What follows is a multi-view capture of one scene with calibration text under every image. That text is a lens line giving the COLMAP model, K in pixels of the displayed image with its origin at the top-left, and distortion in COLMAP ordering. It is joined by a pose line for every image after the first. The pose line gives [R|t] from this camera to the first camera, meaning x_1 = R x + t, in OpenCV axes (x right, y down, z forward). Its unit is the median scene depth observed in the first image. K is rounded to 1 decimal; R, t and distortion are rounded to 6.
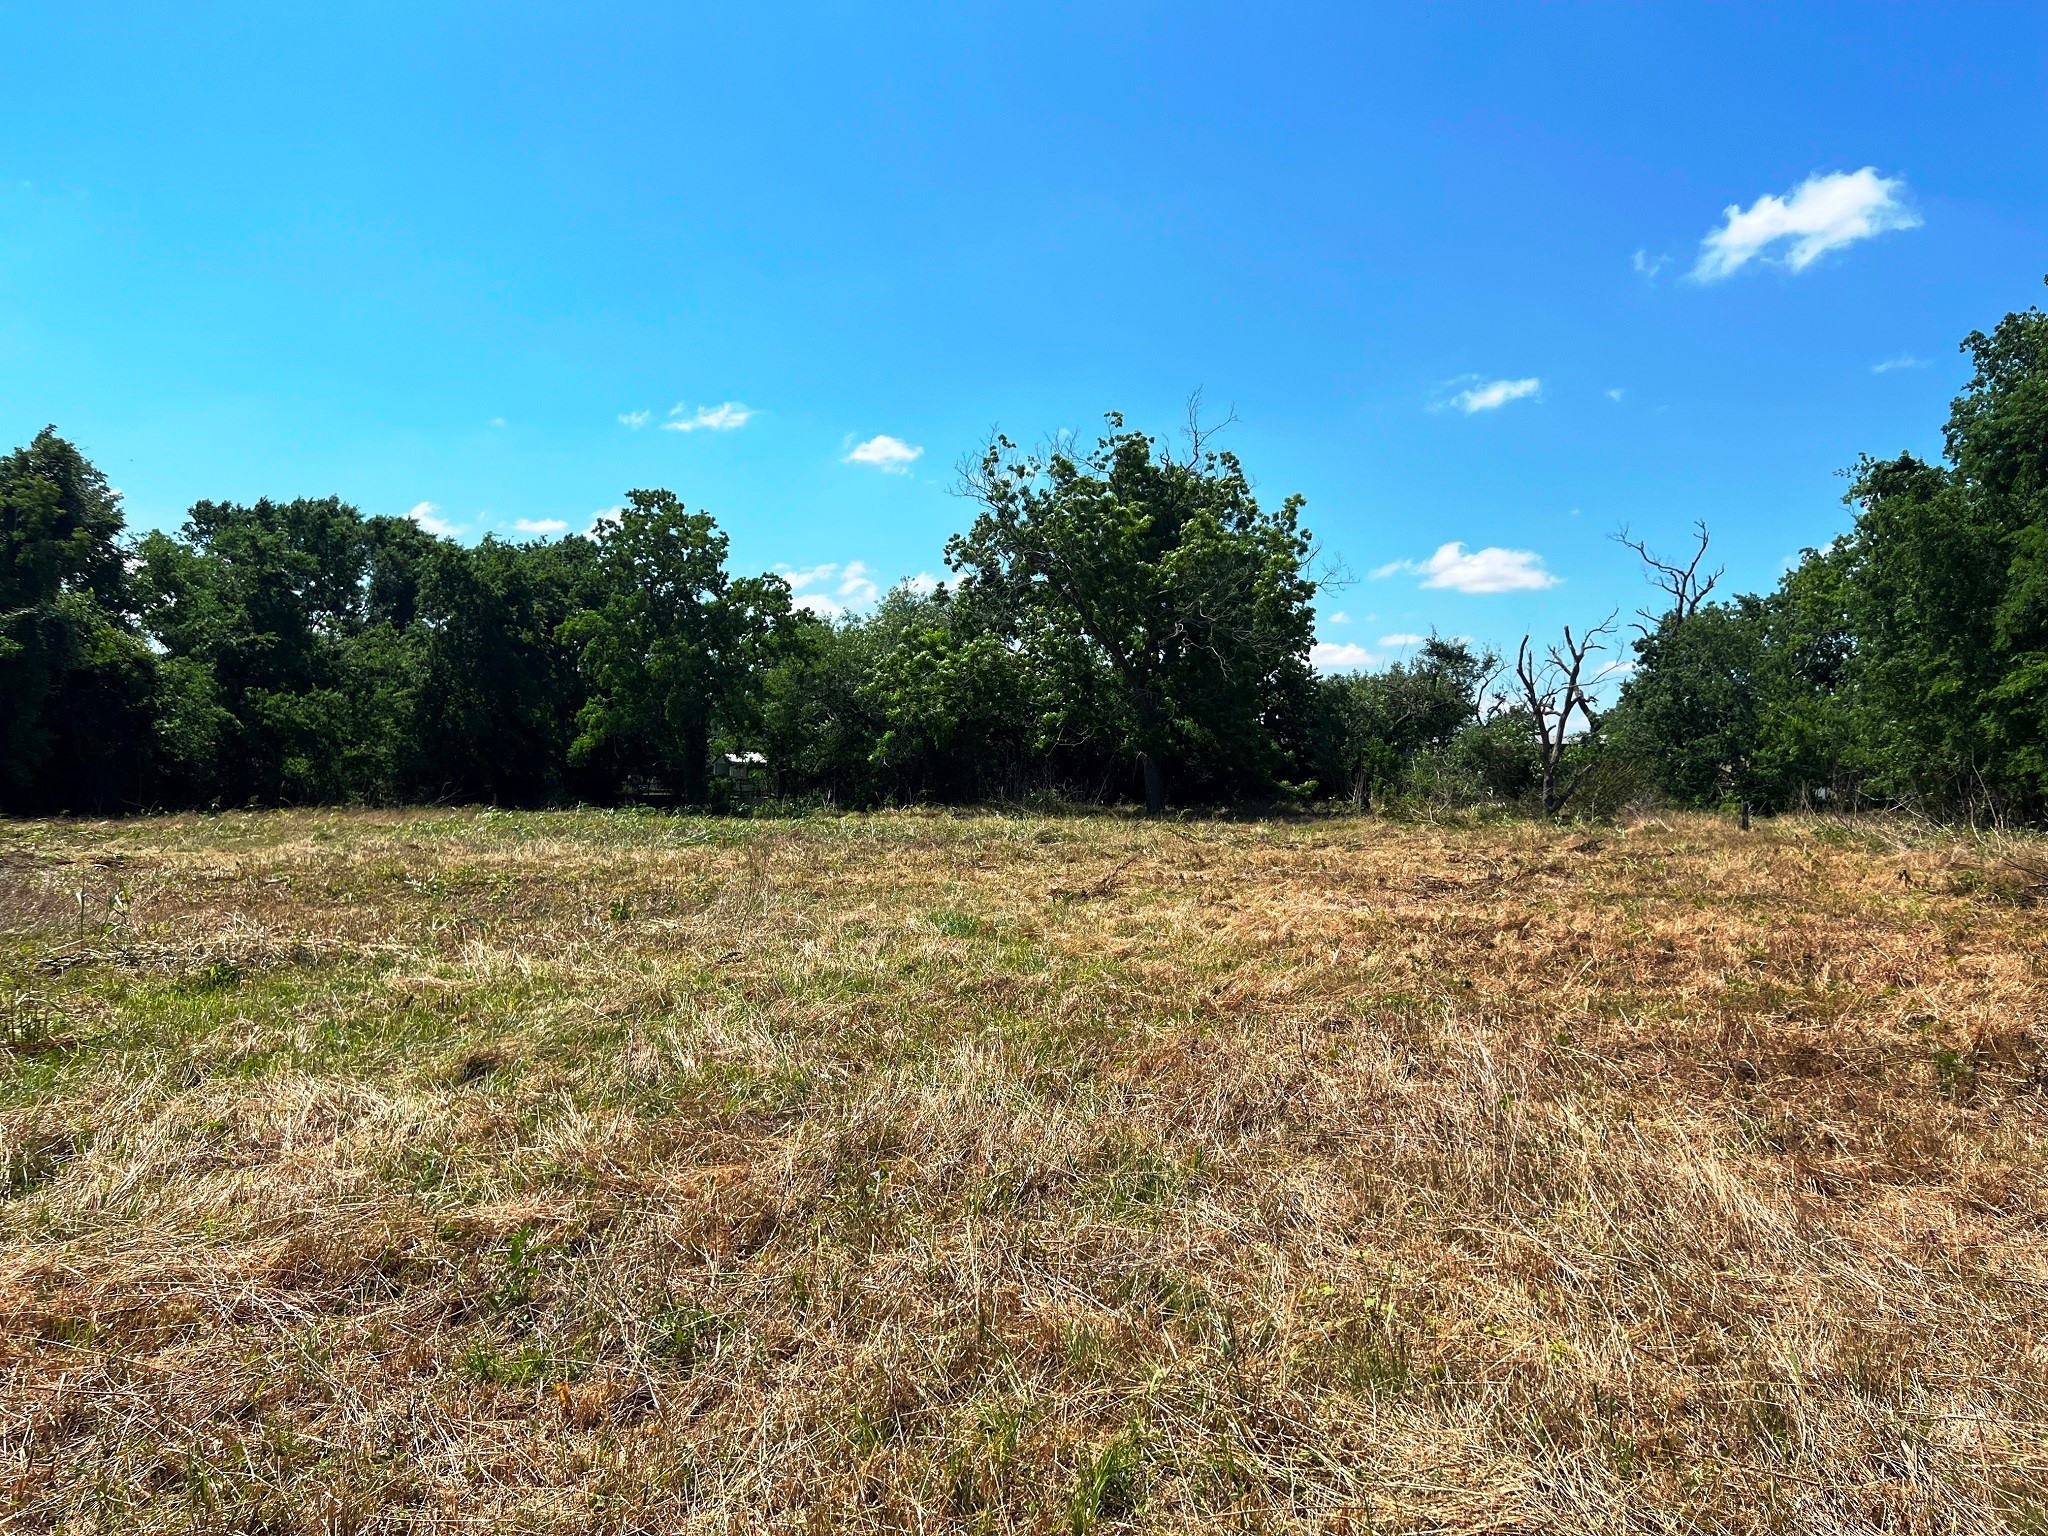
lens RADIAL K [[1526.4, 0, 1054.2], [0, 1526.4, 763.3], [0, 0, 1]] dist [0.074669, -0.103649]
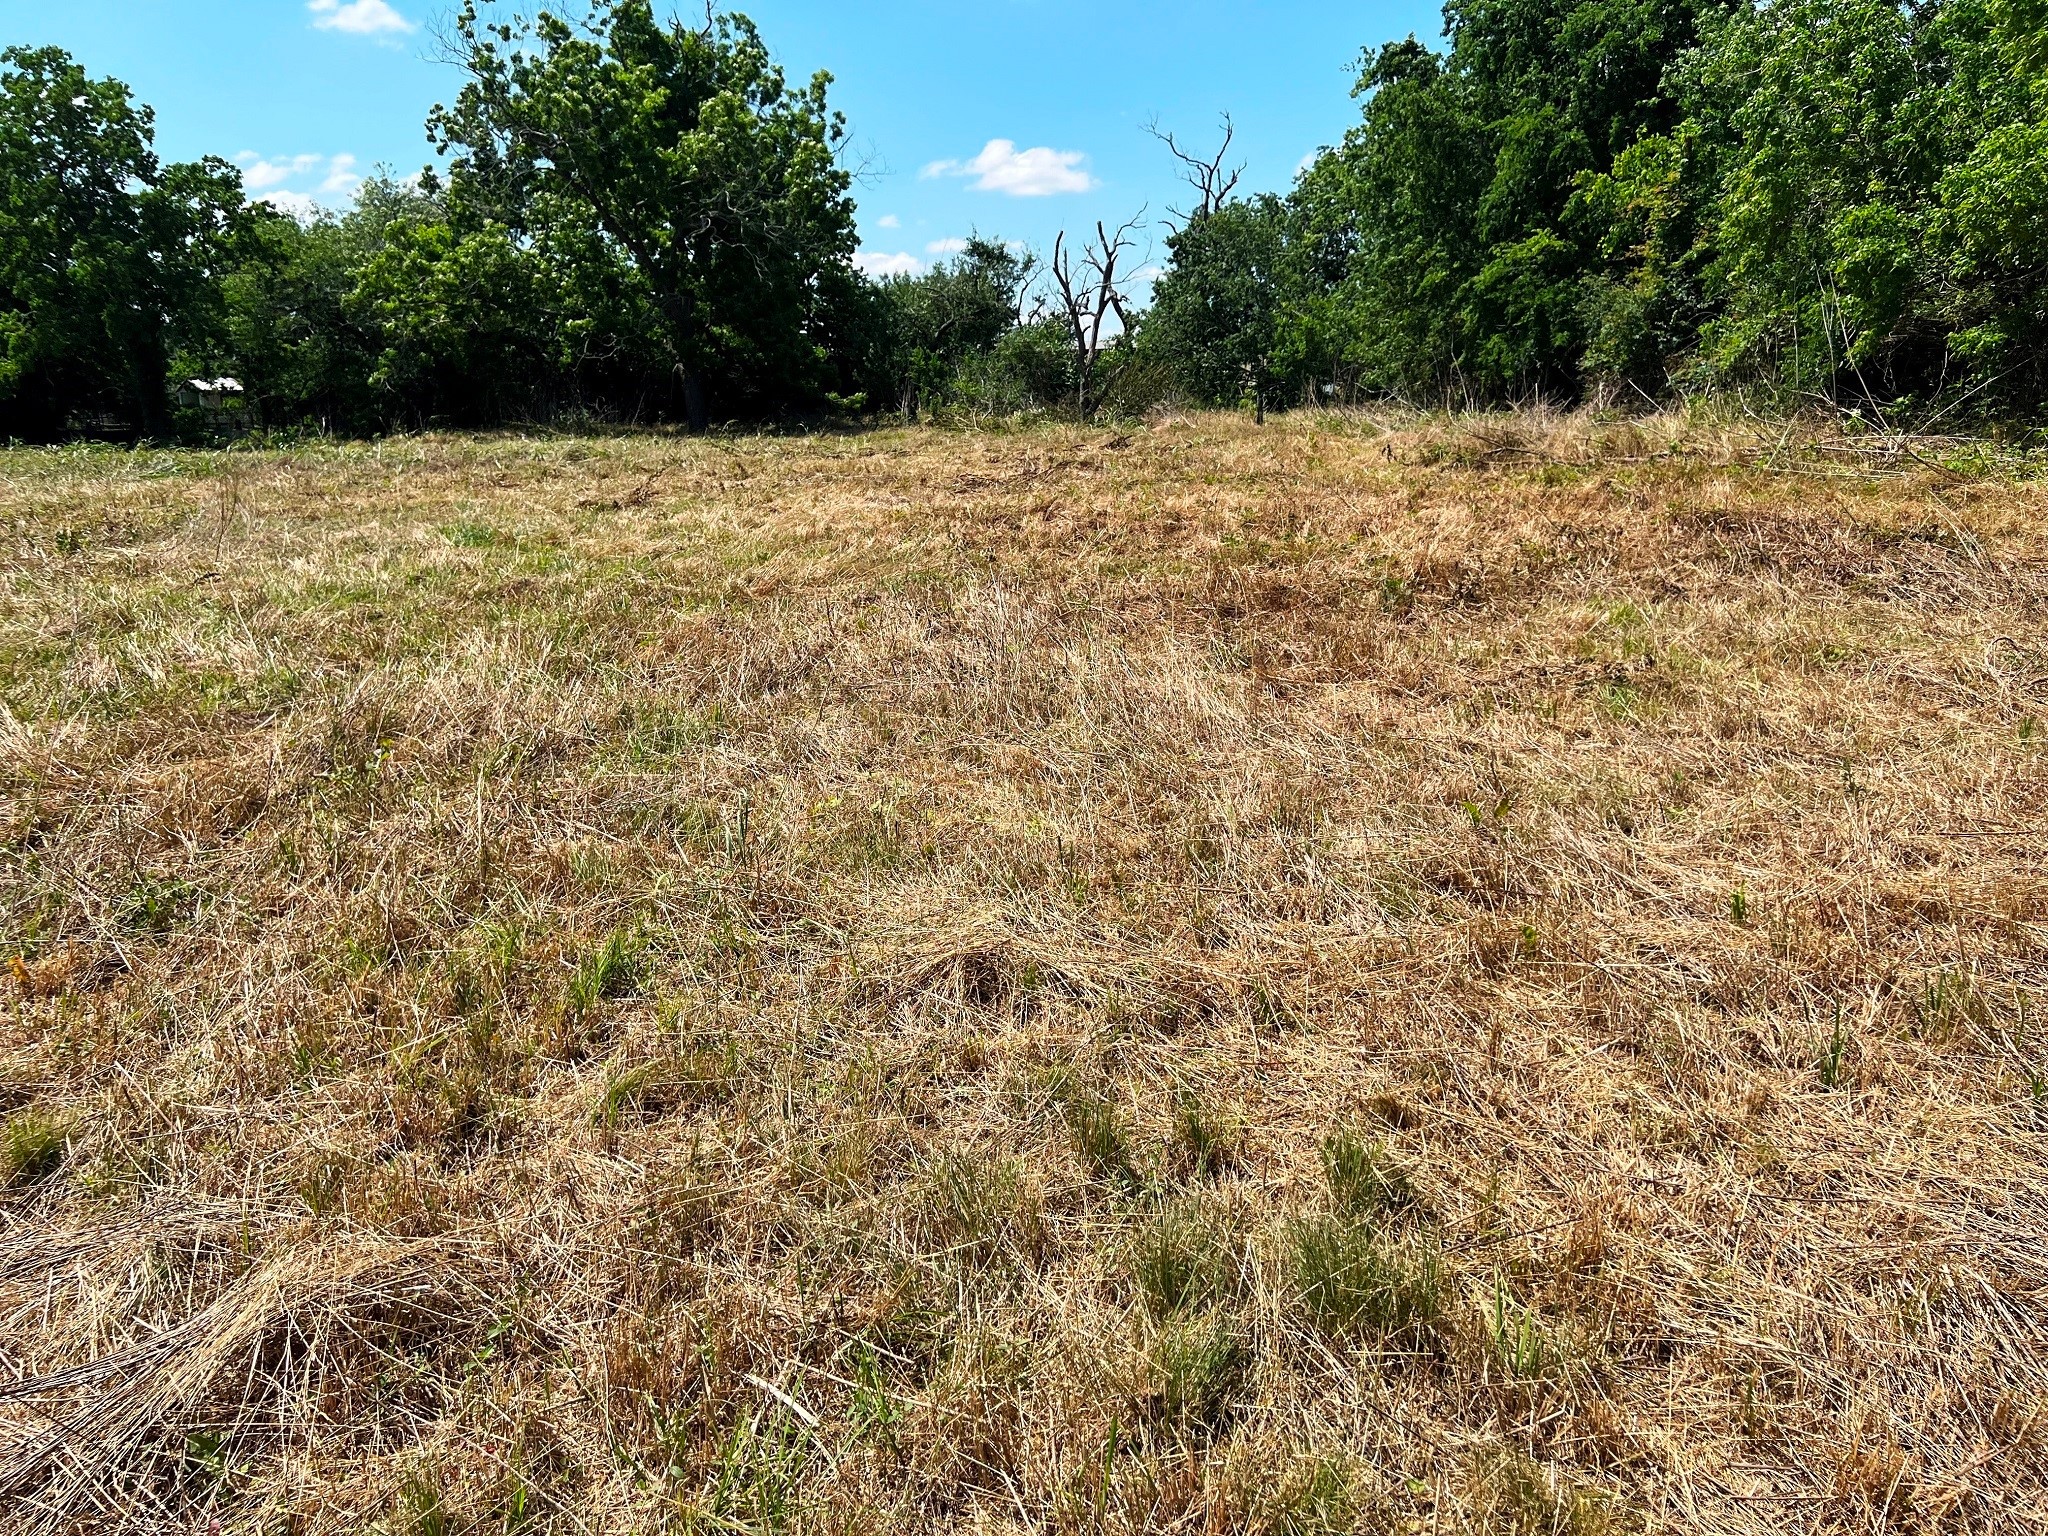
lens RADIAL K [[1523.2, 0, 1021.2], [0, 1523.2, 775.7], [0, 0, 1]] dist [0.079399, -0.109616]
pose [[0.964056, -0.092112, 0.249222, 0.005503], [0.026971, 0.967065, 0.253095, 0.008121], [-0.264327, -0.237276, 0.934789, -0.002108]]
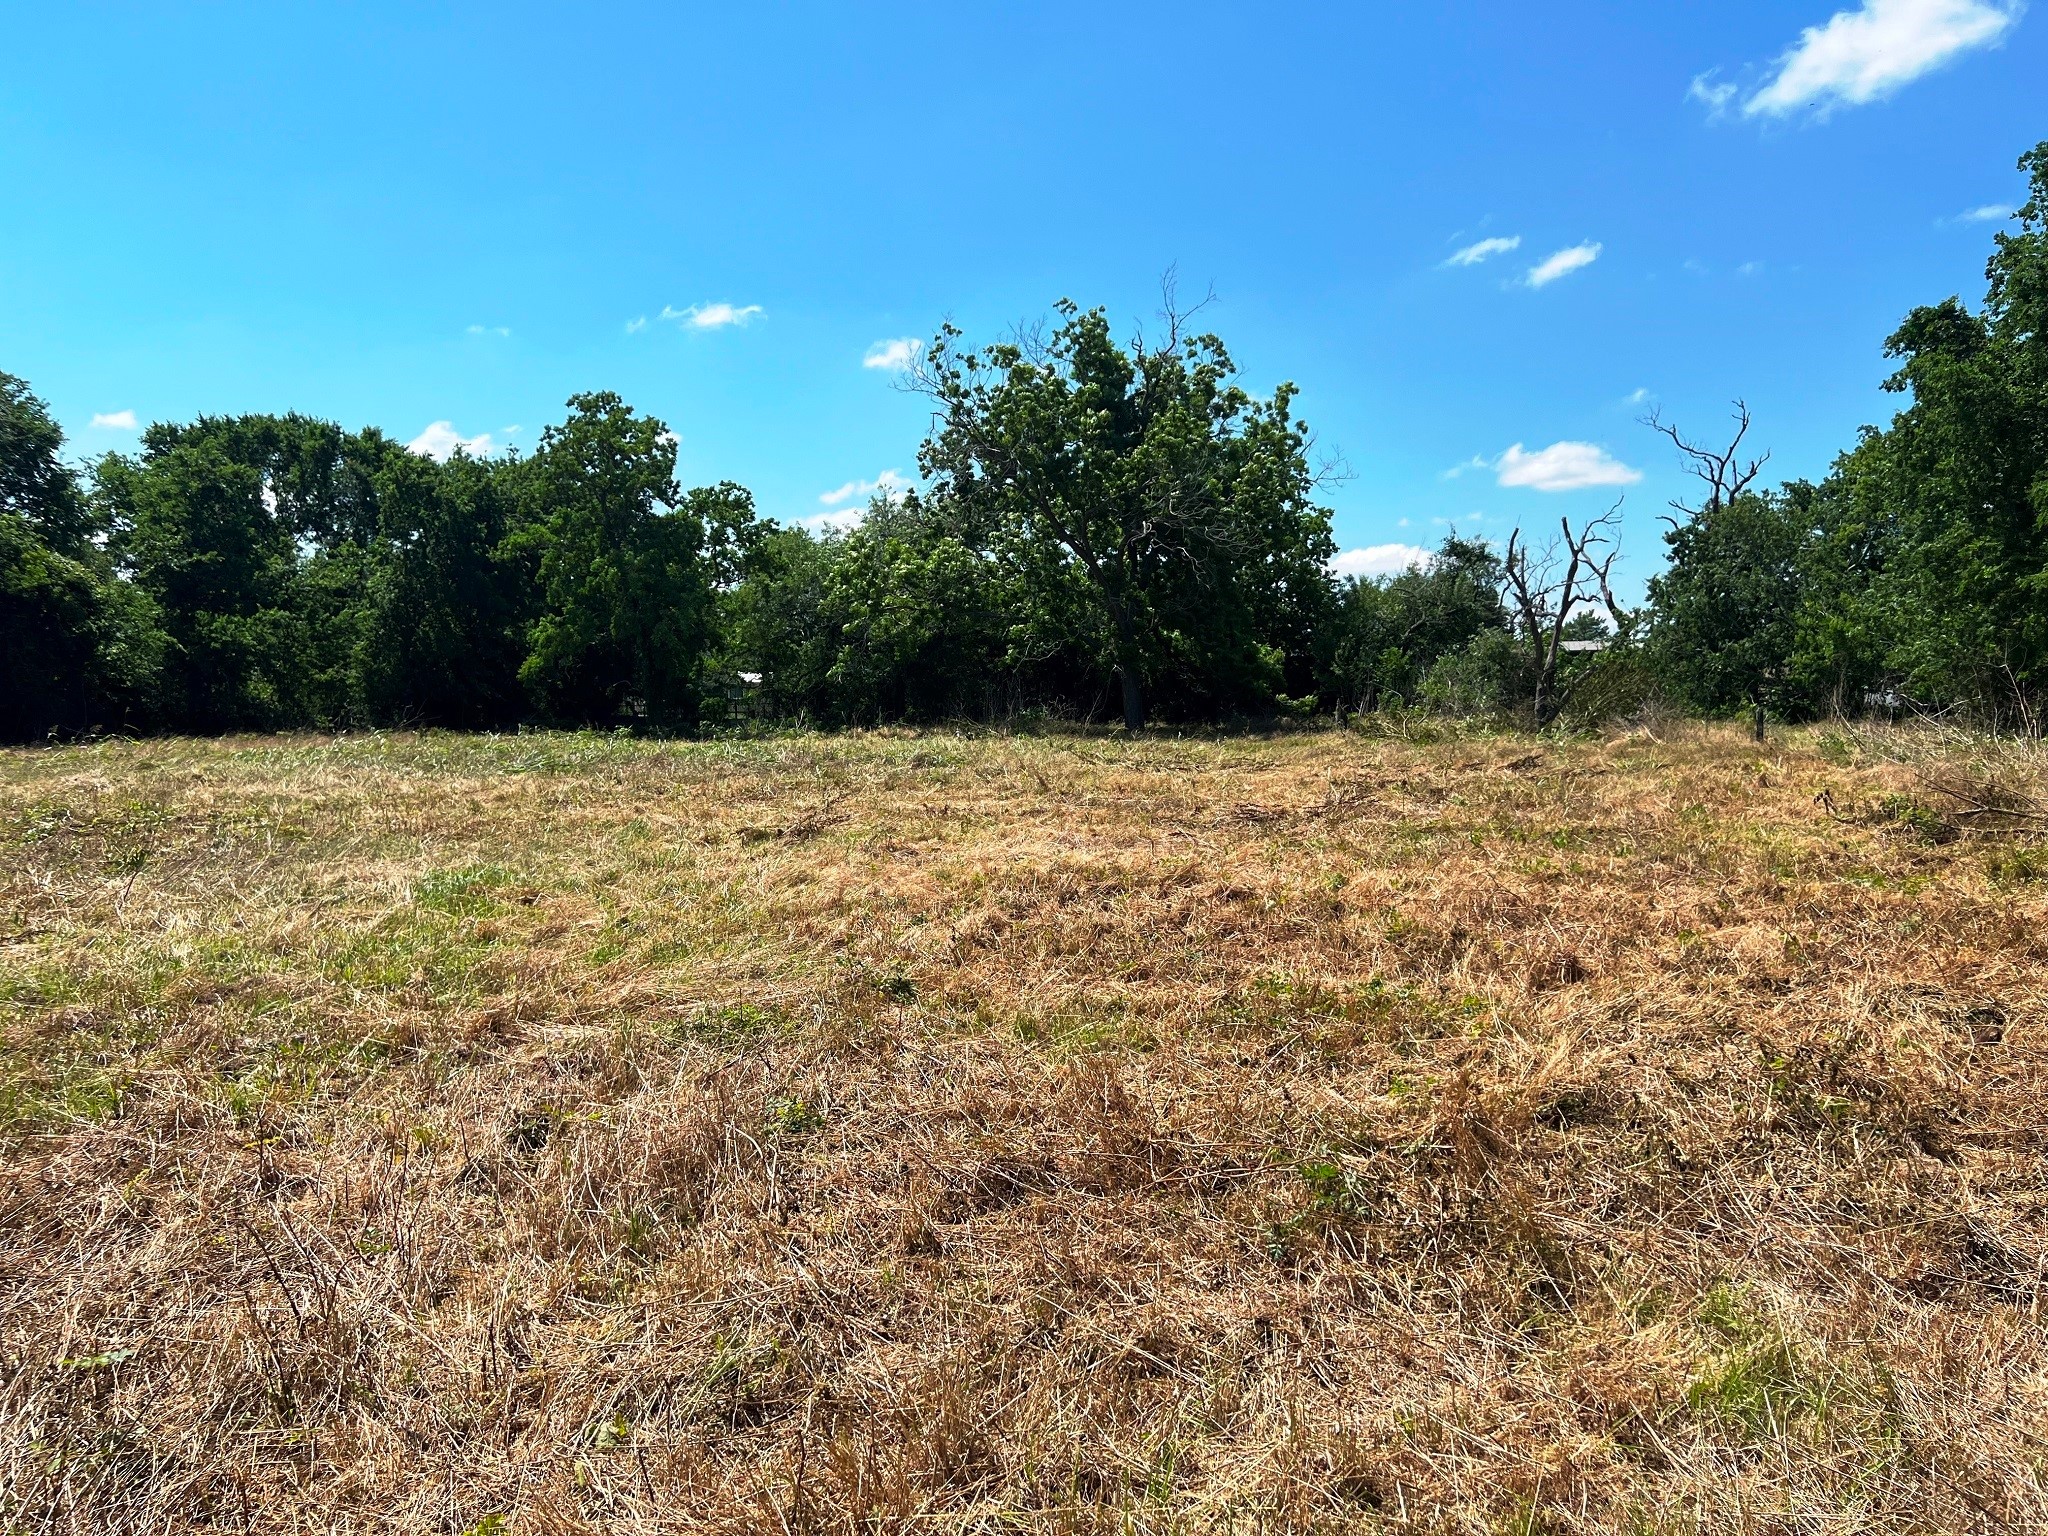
lens RADIAL K [[1558.8, 0, 1017.6], [0, 1558.8, 732.3], [0, 0, 1]] dist [0.113830, -0.143195]
pose [[0.998220, -0.011764, -0.058461, 0.110565], [0.013715, 0.999358, 0.033096, 0.002411], [0.058034, -0.033839, 0.997741, 0.094179]]
